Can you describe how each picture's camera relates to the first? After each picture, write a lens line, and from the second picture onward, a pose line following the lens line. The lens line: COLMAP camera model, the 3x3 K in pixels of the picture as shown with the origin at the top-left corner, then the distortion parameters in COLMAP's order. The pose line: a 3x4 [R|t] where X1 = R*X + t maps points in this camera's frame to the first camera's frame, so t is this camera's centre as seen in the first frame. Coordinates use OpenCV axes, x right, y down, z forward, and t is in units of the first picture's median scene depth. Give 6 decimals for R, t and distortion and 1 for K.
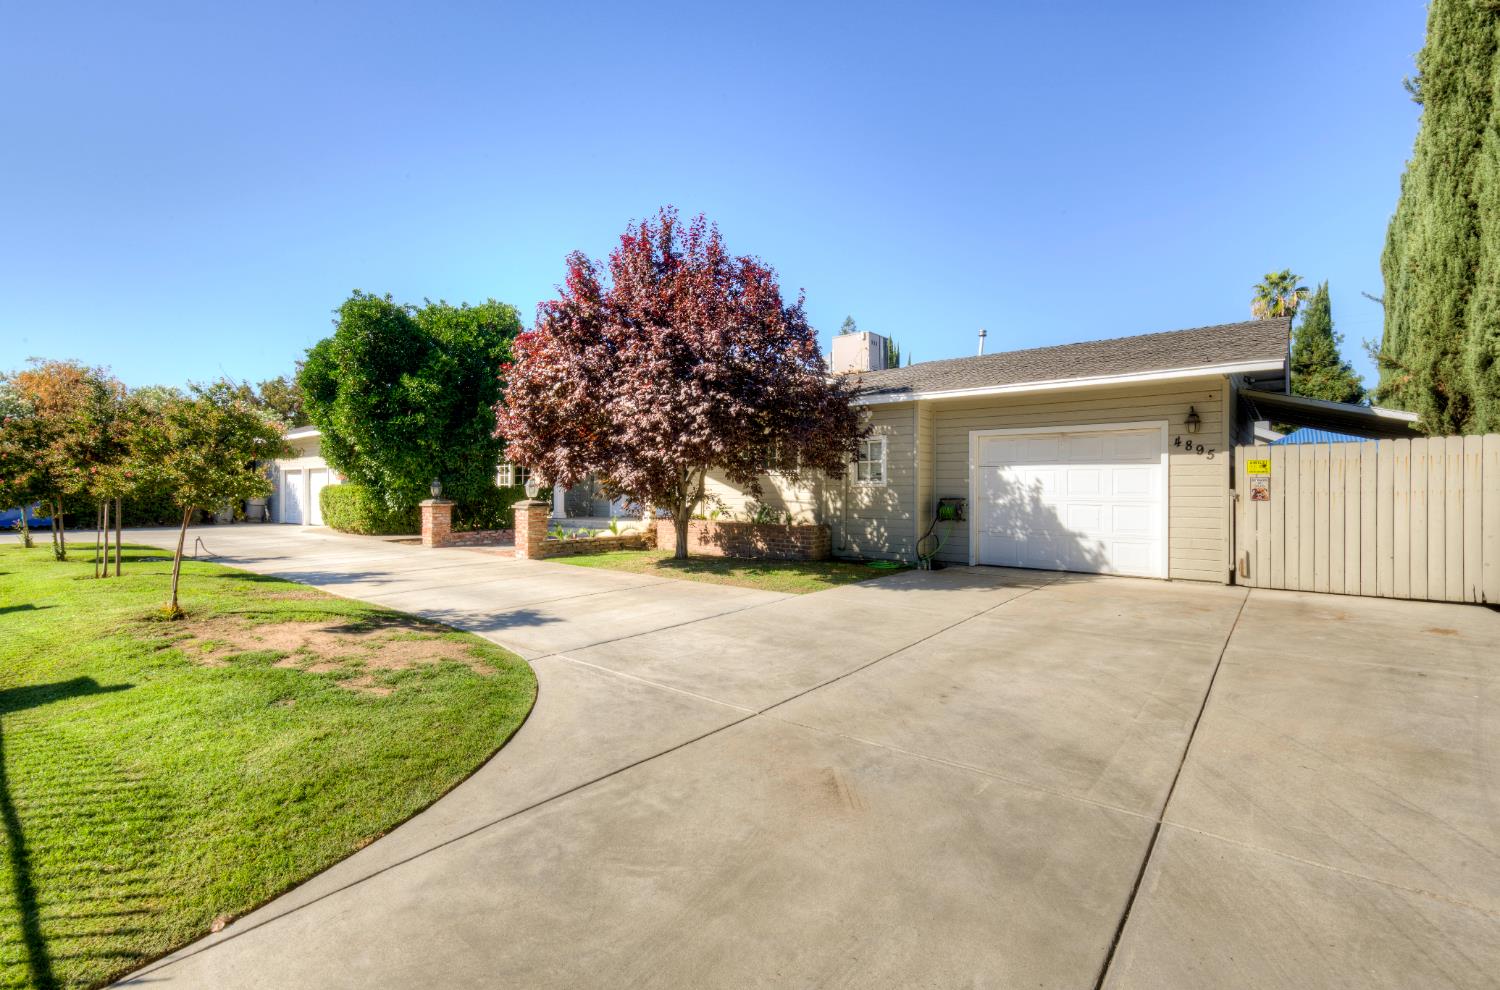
lens RADIAL K [[659.0, 0, 757.3], [0, 659.0, 493.0], [0, 0, 1]] dist [0.000630, -0.000442]
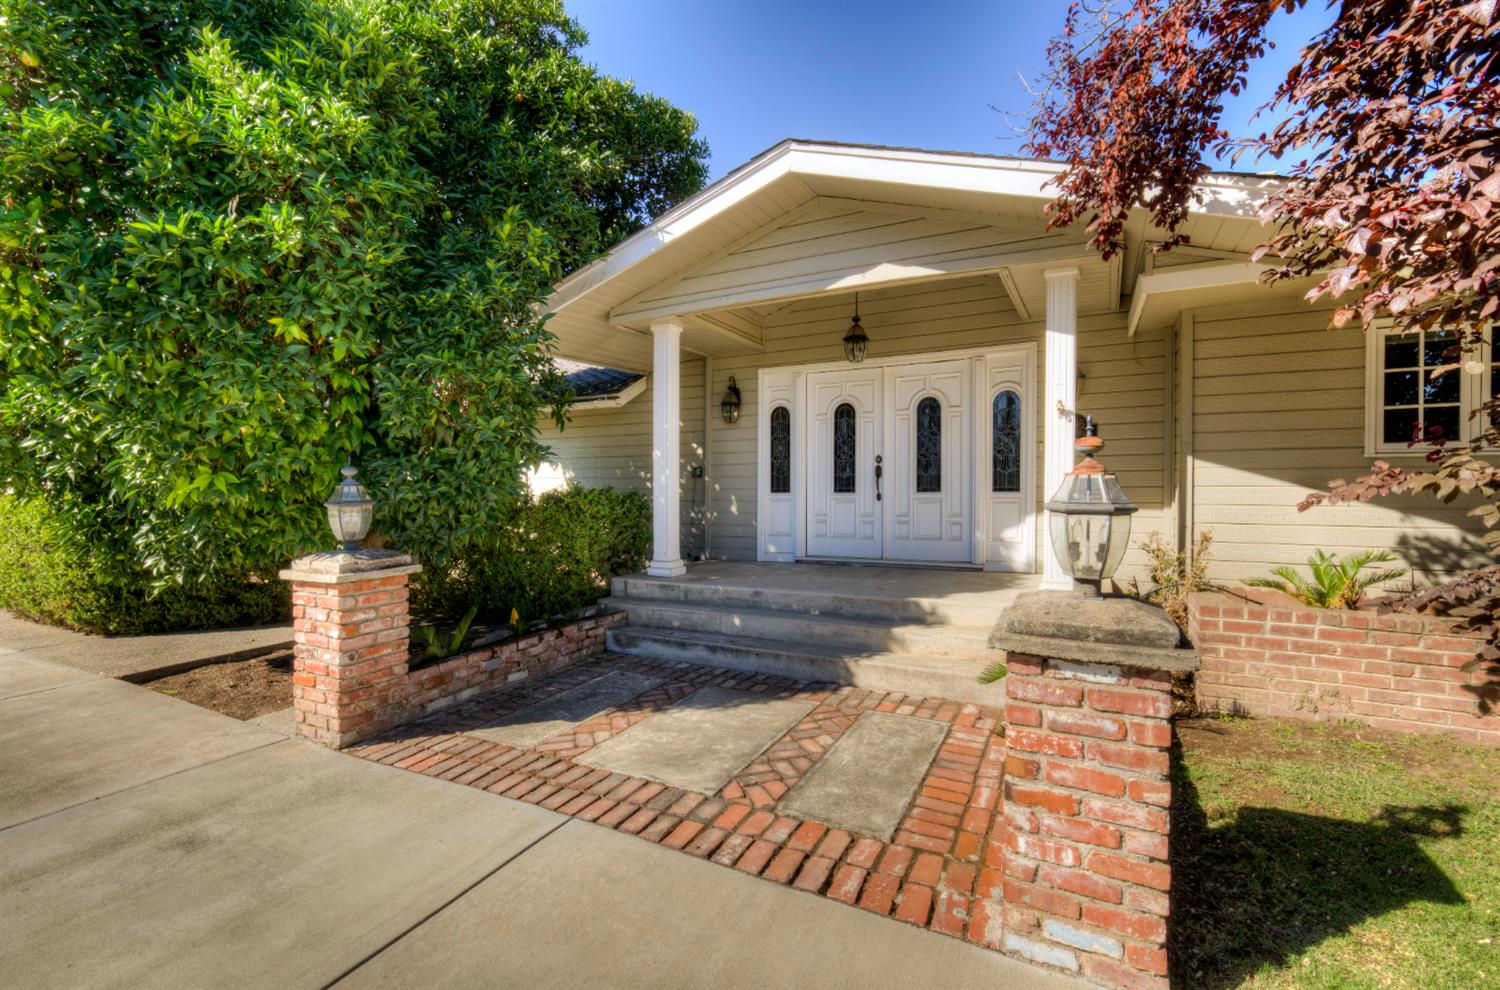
lens RADIAL K [[659.0, 0, 749.1], [0, 659.0, 489.5], [0, 0, 1]] dist [0.000630, -0.000442]
pose [[0.980774, -0.008953, 0.194942, -0.503663], [0.008273, 0.999957, 0.004303, -0.020028], [-0.194972, -0.002607, 0.980805, 0.936766]]
